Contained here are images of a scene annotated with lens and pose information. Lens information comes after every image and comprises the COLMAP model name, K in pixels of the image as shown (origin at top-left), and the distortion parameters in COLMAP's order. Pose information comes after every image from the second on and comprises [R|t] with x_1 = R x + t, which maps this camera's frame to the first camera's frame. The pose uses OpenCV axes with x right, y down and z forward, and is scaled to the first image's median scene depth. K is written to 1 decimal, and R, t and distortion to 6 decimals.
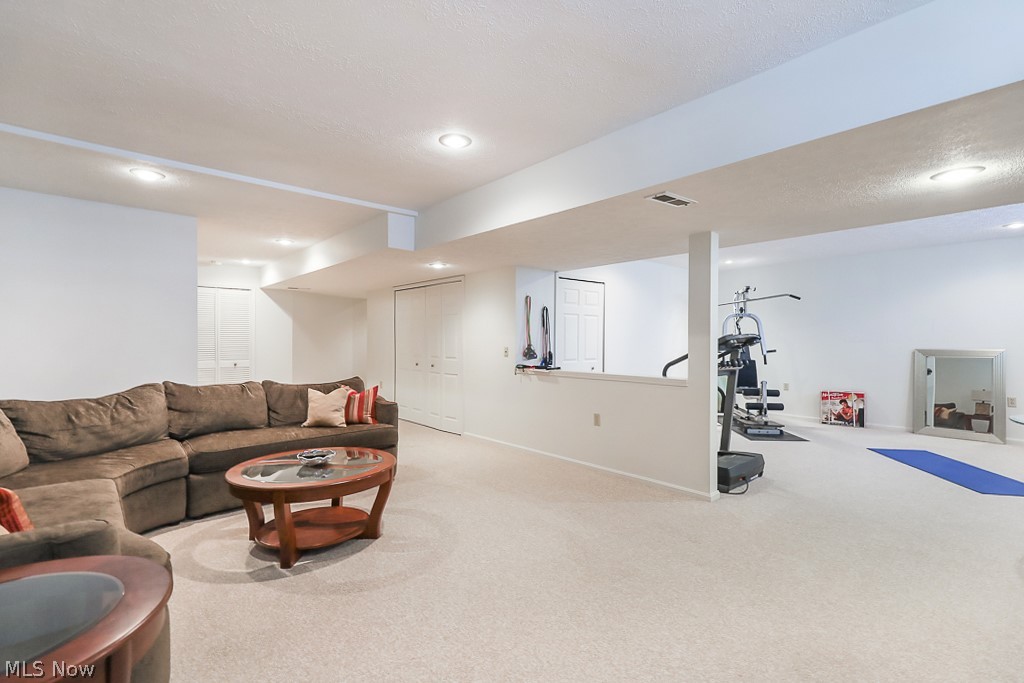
lens RADIAL K [[458.5, 0, 512.0], [0, 458.5, 341.5], [0, 0, 1]] dist [0.016581, -0.000158]
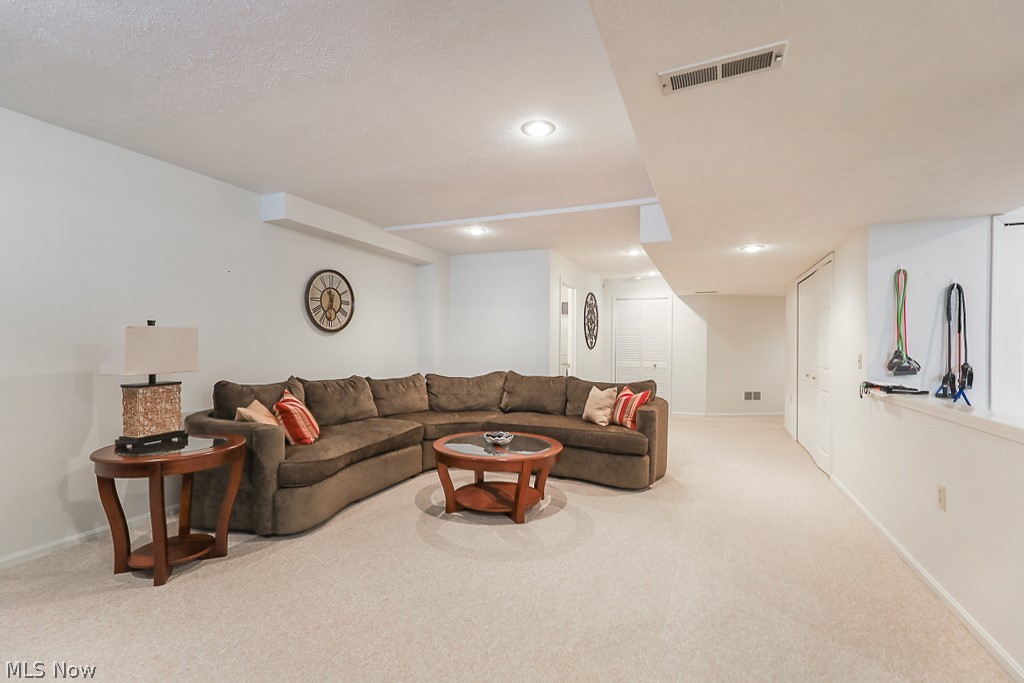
lens RADIAL K [[458.5, 0, 512.0], [0, 458.5, 341.5], [0, 0, 1]] dist [0.016581, -0.000158]
pose [[0.435660, -0.001598, -0.900110, 0.528954], [-0.012499, 0.999891, -0.007825, 0.008287], [0.900024, 0.014660, 0.435593, 0.406424]]
